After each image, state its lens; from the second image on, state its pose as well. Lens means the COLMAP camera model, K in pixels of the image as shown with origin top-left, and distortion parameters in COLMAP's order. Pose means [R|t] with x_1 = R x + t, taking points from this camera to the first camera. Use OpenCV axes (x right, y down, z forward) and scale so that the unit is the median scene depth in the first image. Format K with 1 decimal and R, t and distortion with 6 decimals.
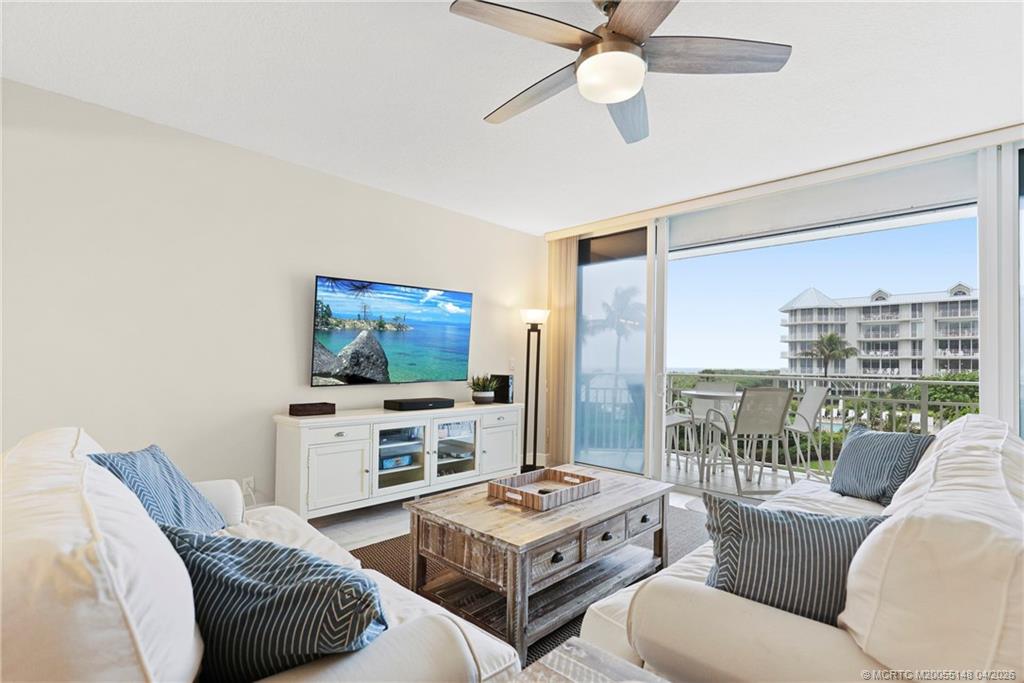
lens RADIAL K [[485.4, 0, 512.3], [0, 485.4, 360.7], [0, 0, 1]] dist [-0.020296, 0.007284]
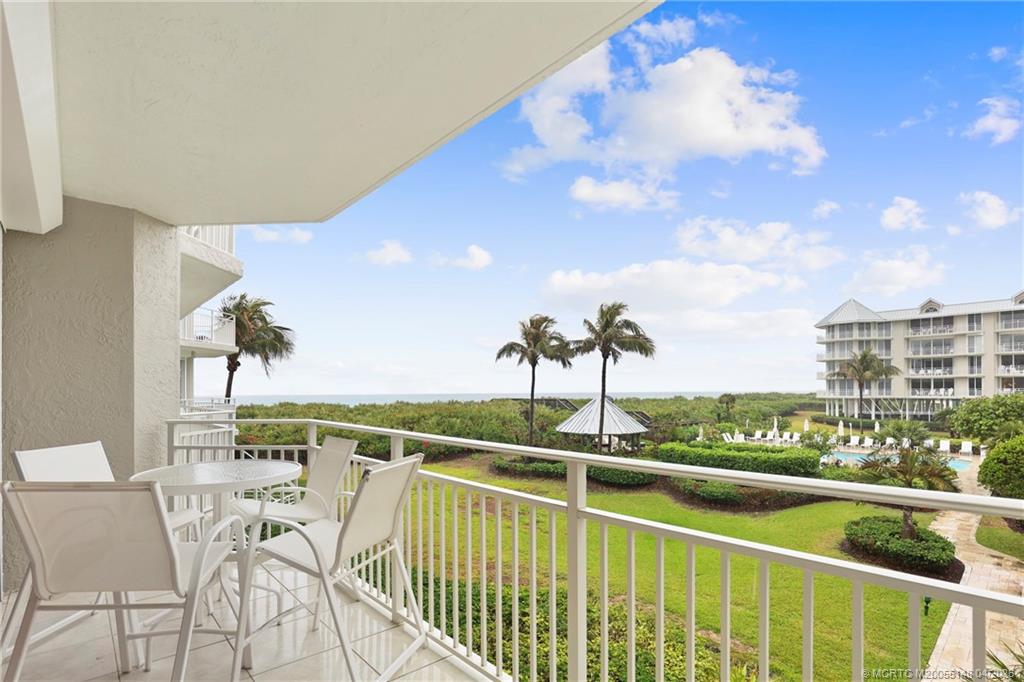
lens RADIAL K [[485.4, 0, 504.1], [0, 485.4, 392.8], [0, 0, 1]] dist [-0.020296, 0.007284]
pose [[0.995758, -0.015736, -0.090652, 0.063769], [0.016962, 0.999775, 0.012774, -0.001375], [0.090431, -0.014258, 0.995801, 0.045966]]
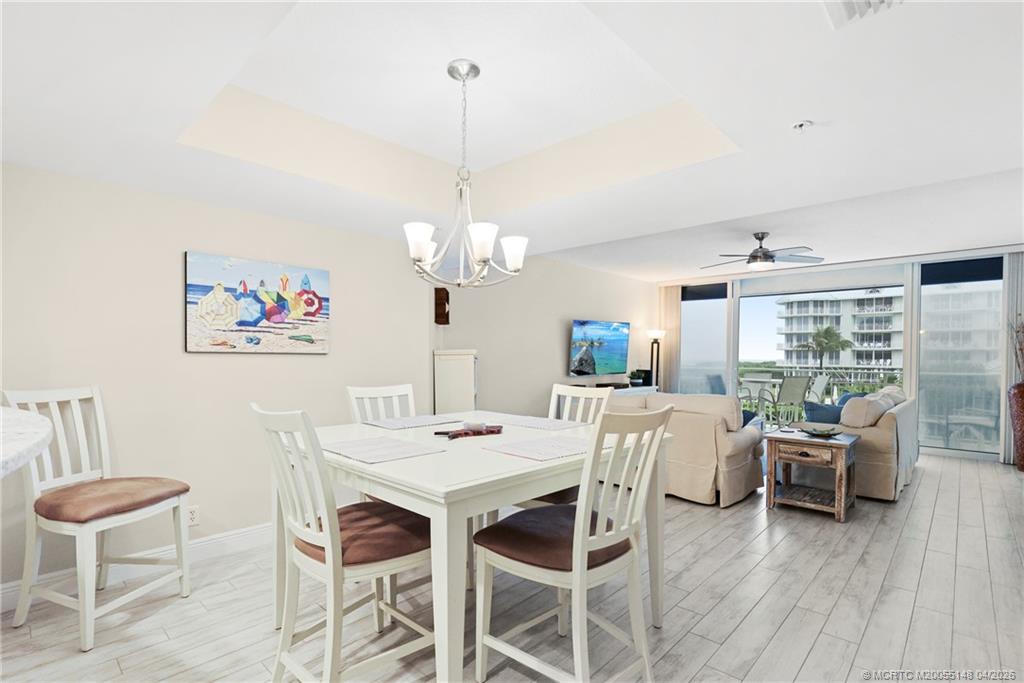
lens RADIAL K [[485.4, 0, 501.1], [0, 485.4, 367.4], [0, 0, 1]] dist [-0.020296, 0.007284]
pose [[0.999964, -0.004204, -0.007351, -0.038624], [0.004430, 0.999508, 0.031041, -0.002563], [0.007217, -0.031072, 0.999491, -0.054969]]
